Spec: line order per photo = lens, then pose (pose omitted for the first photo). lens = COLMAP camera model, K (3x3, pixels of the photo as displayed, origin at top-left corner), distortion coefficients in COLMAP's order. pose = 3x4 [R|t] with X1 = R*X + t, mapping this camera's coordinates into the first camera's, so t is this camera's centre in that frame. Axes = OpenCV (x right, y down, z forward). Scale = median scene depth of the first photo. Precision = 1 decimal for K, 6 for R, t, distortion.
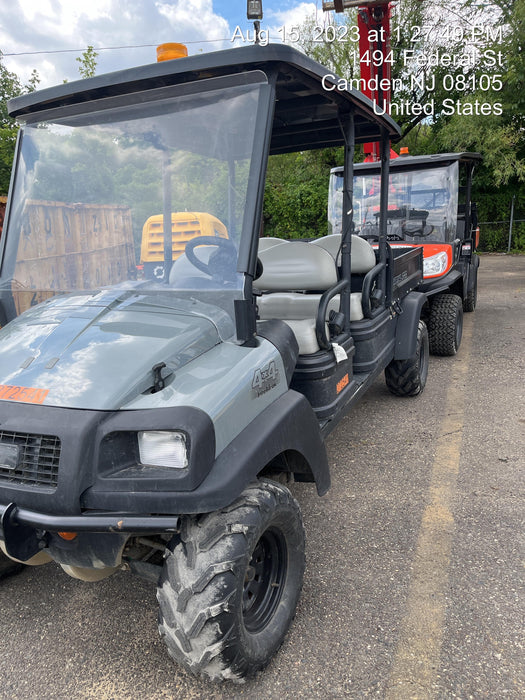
lens RADIAL K [[549.2, 0, 262.5], [0, 549.2, 350.0], [0, 0, 1]] dist [0.010431, 0.000258]
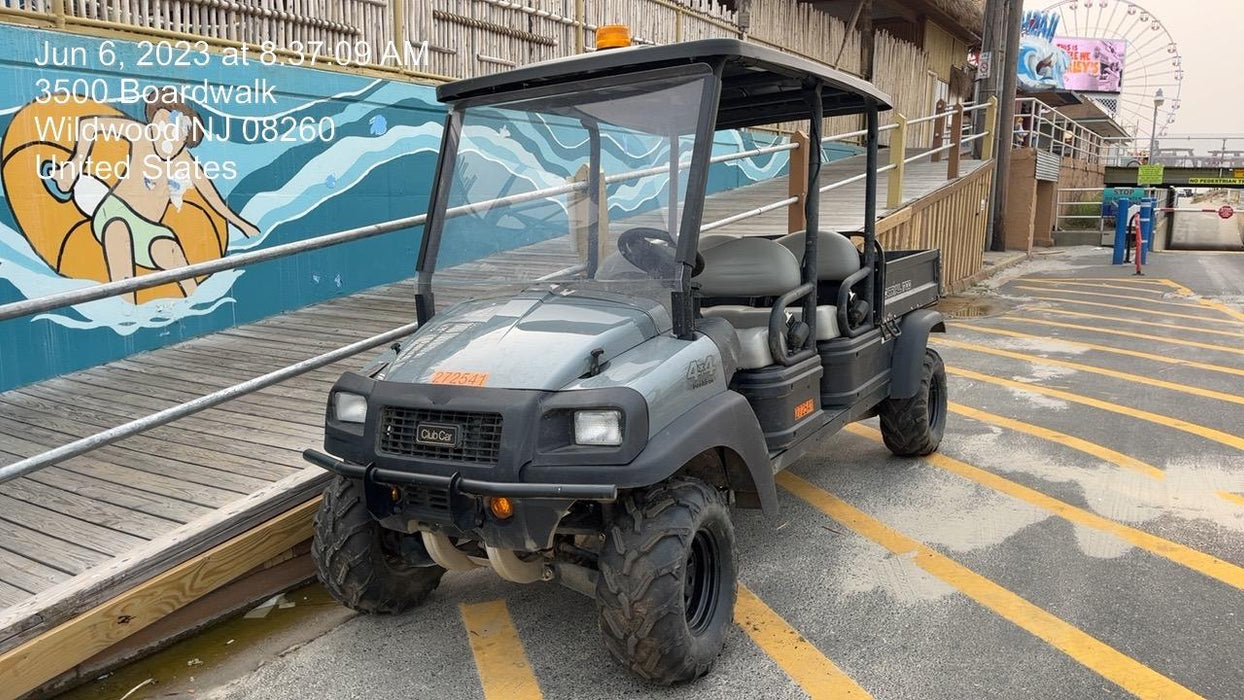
lens RADIAL K [[943.5, 0, 622.0], [0, 943.5, 350.0], [0, 0, 1]] dist [0.004592, -0.000230]
pose [[0.994503, 0.014114, -0.103756, 0.040988], [-0.023233, 0.995919, -0.087213, 0.175583], [0.102102, 0.089145, 0.990772, -0.712824]]
